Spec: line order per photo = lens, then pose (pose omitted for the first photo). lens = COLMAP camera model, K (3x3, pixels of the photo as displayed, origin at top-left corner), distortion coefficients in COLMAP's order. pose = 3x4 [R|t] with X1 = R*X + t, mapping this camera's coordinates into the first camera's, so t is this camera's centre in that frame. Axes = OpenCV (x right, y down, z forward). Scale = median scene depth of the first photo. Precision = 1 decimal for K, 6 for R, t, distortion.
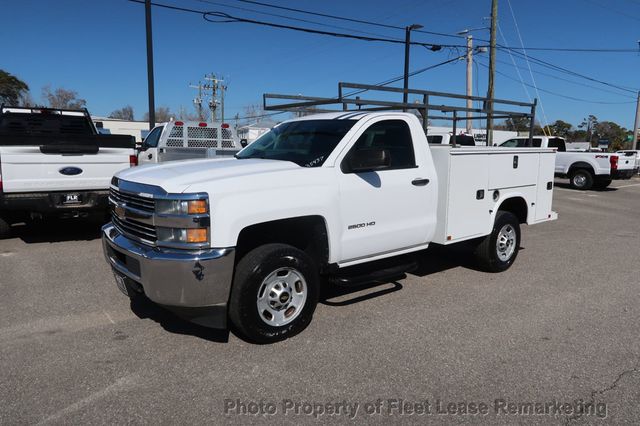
lens RADIAL K [[442.8, 0, 318.8], [0, 442.8, 212.8], [0, 0, 1]] dist [-0.033257, 0.019529]
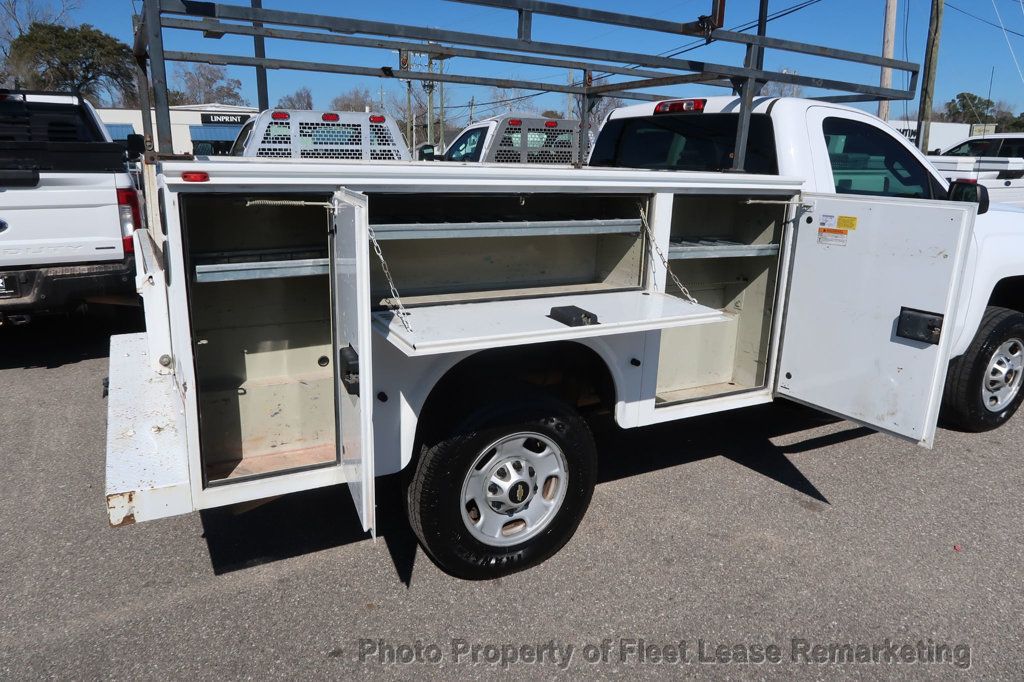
lens RADIAL K [[708.6, 0, 509.3], [0, 708.6, 342.0], [0, 0, 1]] dist [-0.033257, 0.019529]
pose [[0.990168, 0.029538, -0.136730, 0.055528], [-0.013865, 0.993362, 0.114189, -0.041719], [0.139196, -0.111170, 0.984005, 0.218176]]
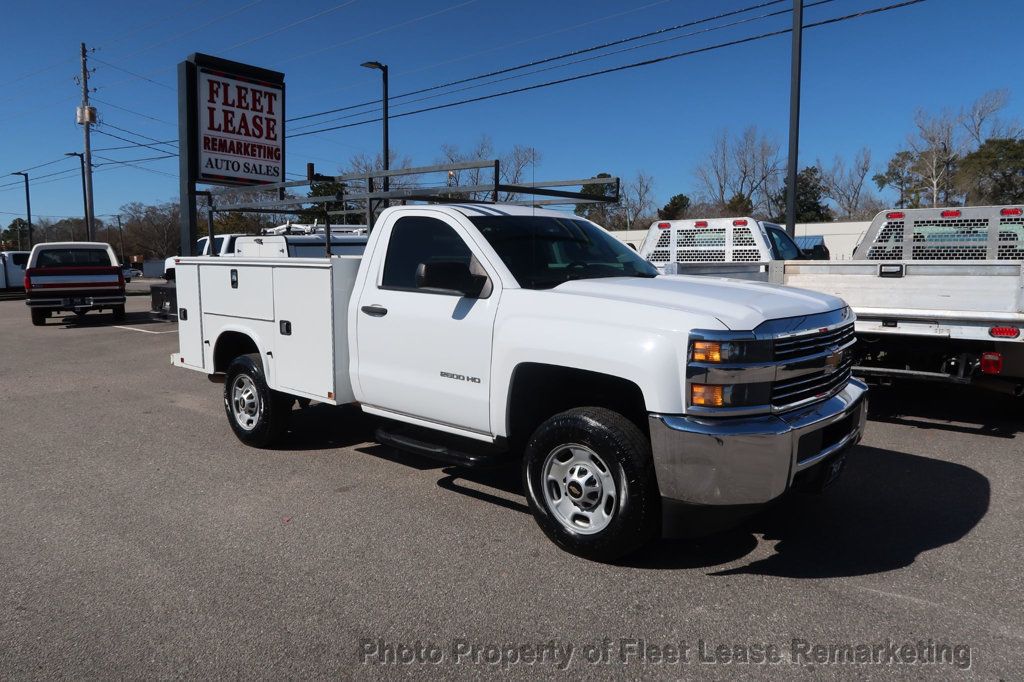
lens RADIAL K [[708.6, 0, 513.7], [0, 708.6, 334.3], [0, 0, 1]] dist [-0.033257, 0.019529]
pose [[0.213829, 0.079578, -0.973624, 0.647783], [-0.128058, 0.990359, 0.052821, -0.070403], [0.968441, 0.113386, 0.221958, 0.565485]]
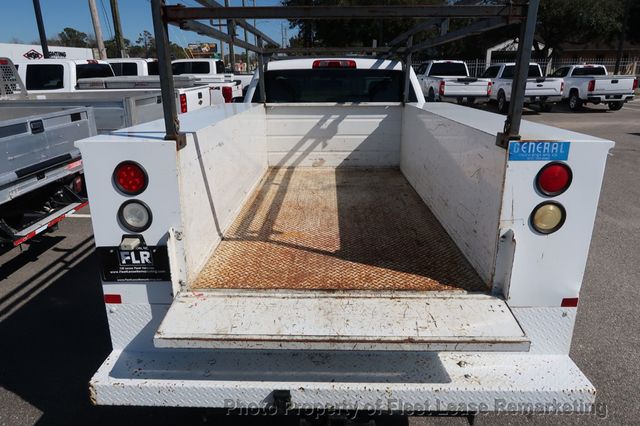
lens RADIAL K [[442.8, 0, 320.4], [0, 442.8, 211.6], [0, 0, 1]] dist [-0.033257, 0.019529]
pose [[0.613905, -0.271167, 0.741343, -0.260185], [0.136633, 0.961473, 0.238539, -0.095300], [-0.777465, -0.045149, 0.627304, 0.376142]]
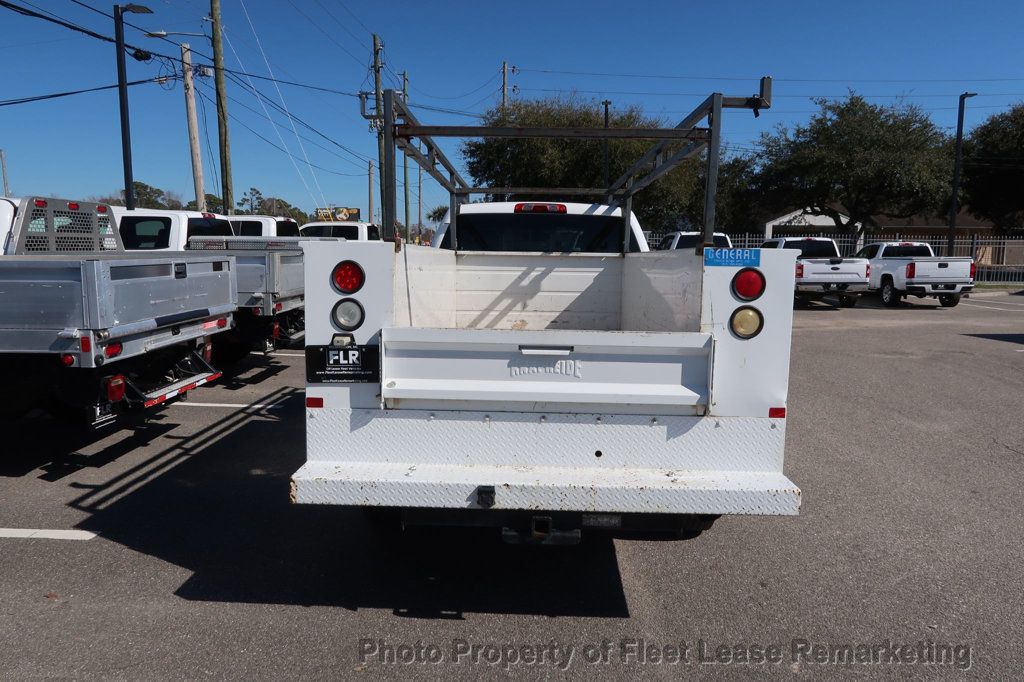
lens RADIAL K [[708.6, 0, 512.9], [0, 708.6, 338.8], [0, 0, 1]] dist [-0.033257, 0.019529]
pose [[0.617196, -0.114656, 0.778410, -0.362953], [0.116000, 0.991774, 0.054108, -0.059429], [-0.778211, 0.056900, 0.625420, 0.308644]]
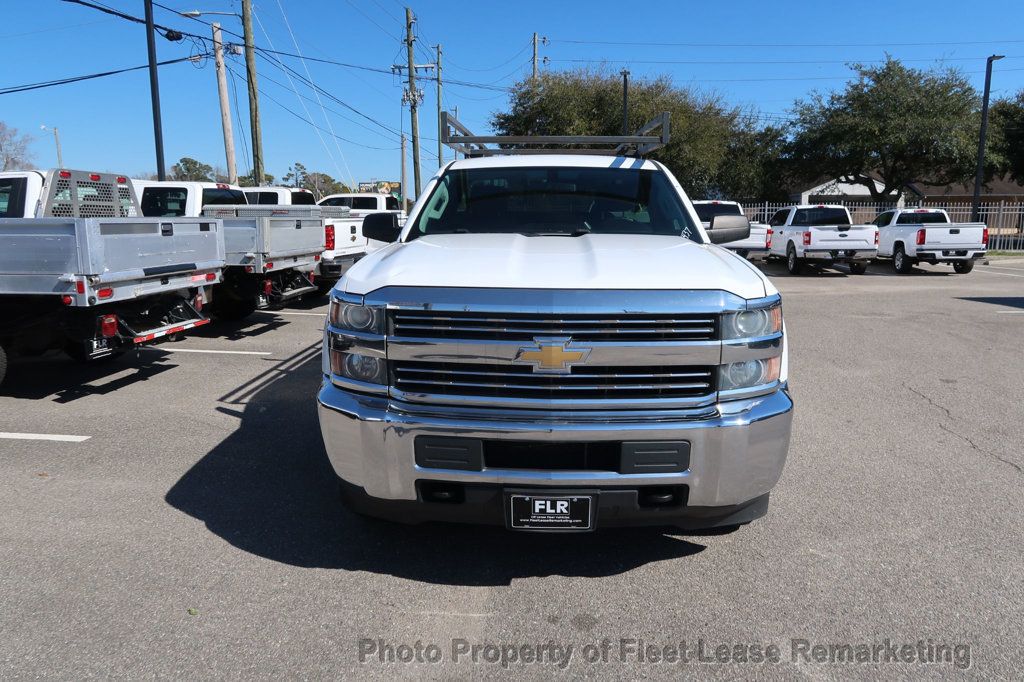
lens RADIAL K [[708.6, 0, 512.5], [0, 708.6, 338.5], [0, 0, 1]] dist [-0.033257, 0.019529]
pose [[0.664144, -0.140670, 0.734251, -0.366202], [0.117547, 0.989571, 0.083261, -0.031843], [-0.738306, 0.031012, 0.673753, 0.194771]]
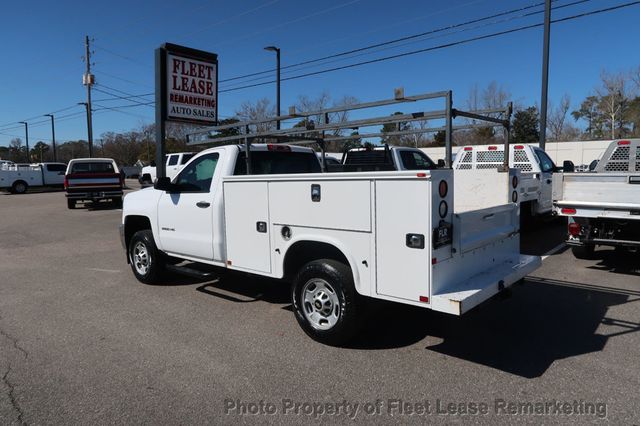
lens RADIAL K [[442.8, 0, 319.1], [0, 442.8, 210.7], [0, 0, 1]] dist [-0.033257, 0.019529]
pose [[0.169348, 0.076144, -0.982610, 0.640560], [-0.127712, 0.990300, 0.054729, -0.069920], [0.977246, 0.116223, 0.177430, 0.484594]]
